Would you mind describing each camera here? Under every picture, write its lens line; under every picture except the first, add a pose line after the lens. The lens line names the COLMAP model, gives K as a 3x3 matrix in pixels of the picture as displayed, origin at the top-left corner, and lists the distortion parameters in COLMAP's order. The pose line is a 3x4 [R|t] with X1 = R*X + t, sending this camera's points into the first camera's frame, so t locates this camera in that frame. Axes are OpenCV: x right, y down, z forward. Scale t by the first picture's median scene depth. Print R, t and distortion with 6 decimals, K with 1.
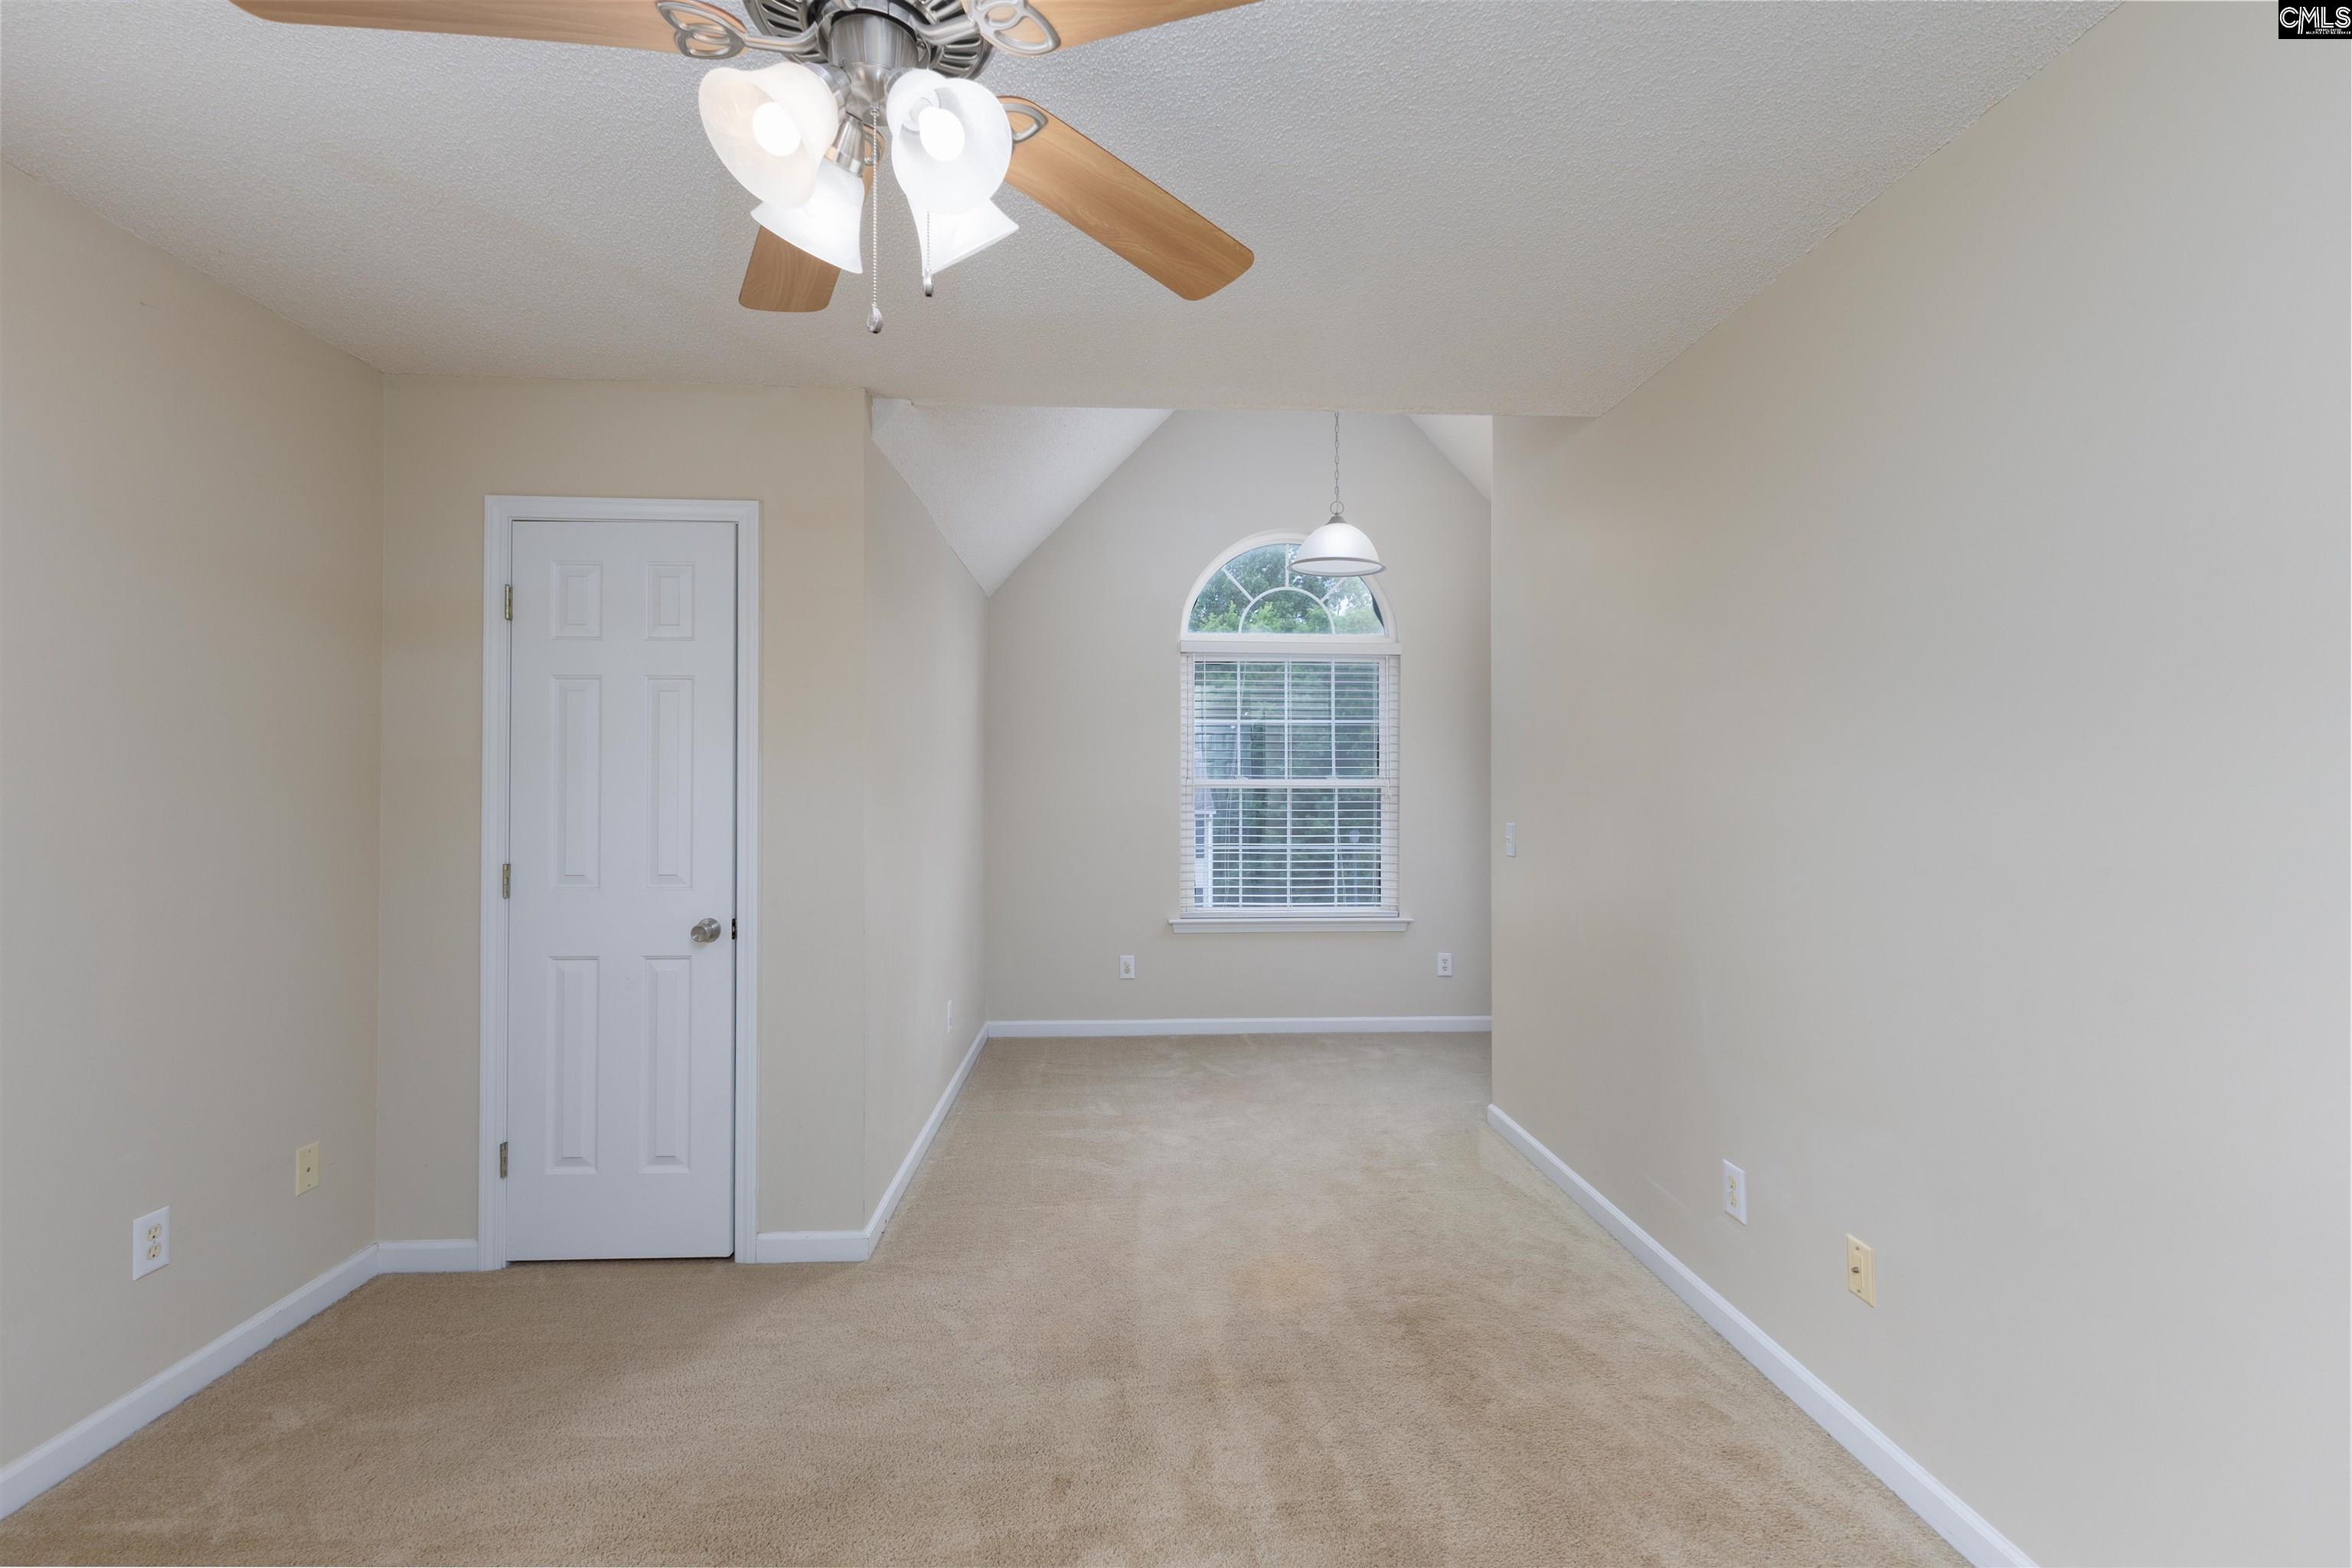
lens RADIAL K [[1022.4, 0, 1175.5], [0, 1022.4, 780.9], [0, 0, 1]] dist [0.013984, -0.004909]
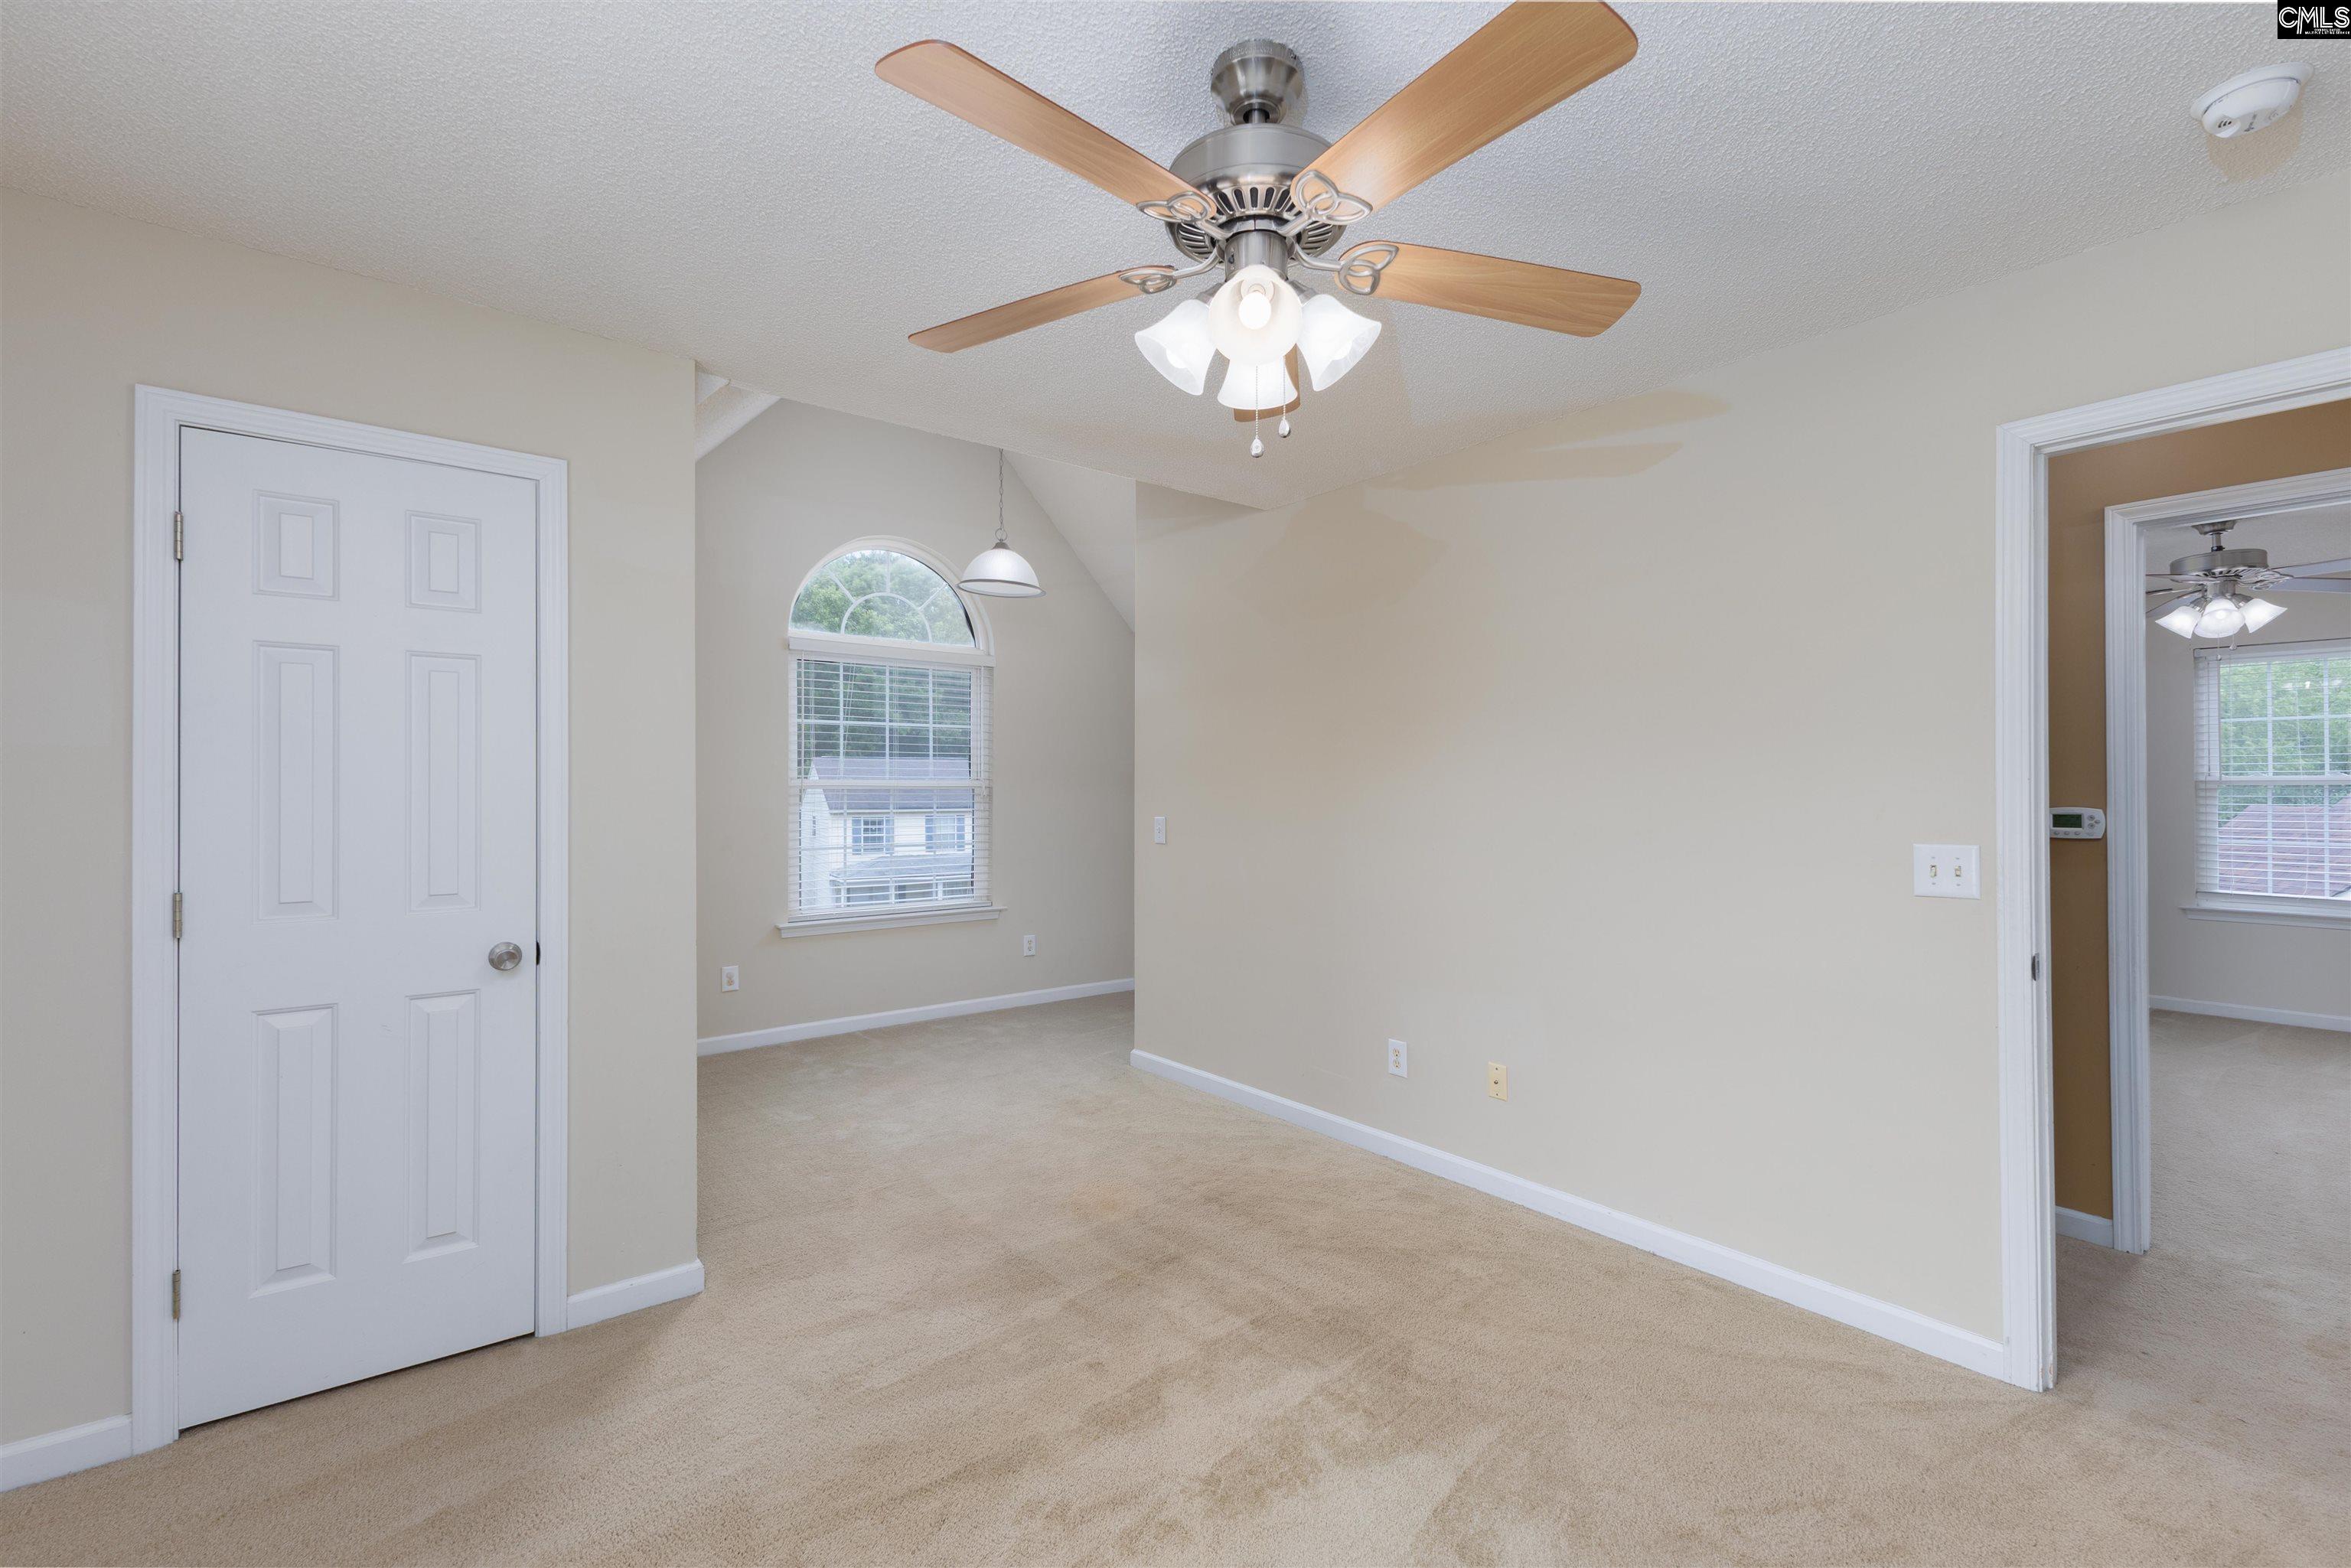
lens RADIAL K [[1021.9, 0, 1192.4], [0, 1021.9, 787.3], [0, 0, 1]] dist [0.013984, -0.004909]
pose [[0.807957, 0.000616, 0.589241, -0.406624], [-0.004438, 0.999977, 0.005041, -0.001264], [-0.589225, -0.006688, 0.807941, -0.018795]]
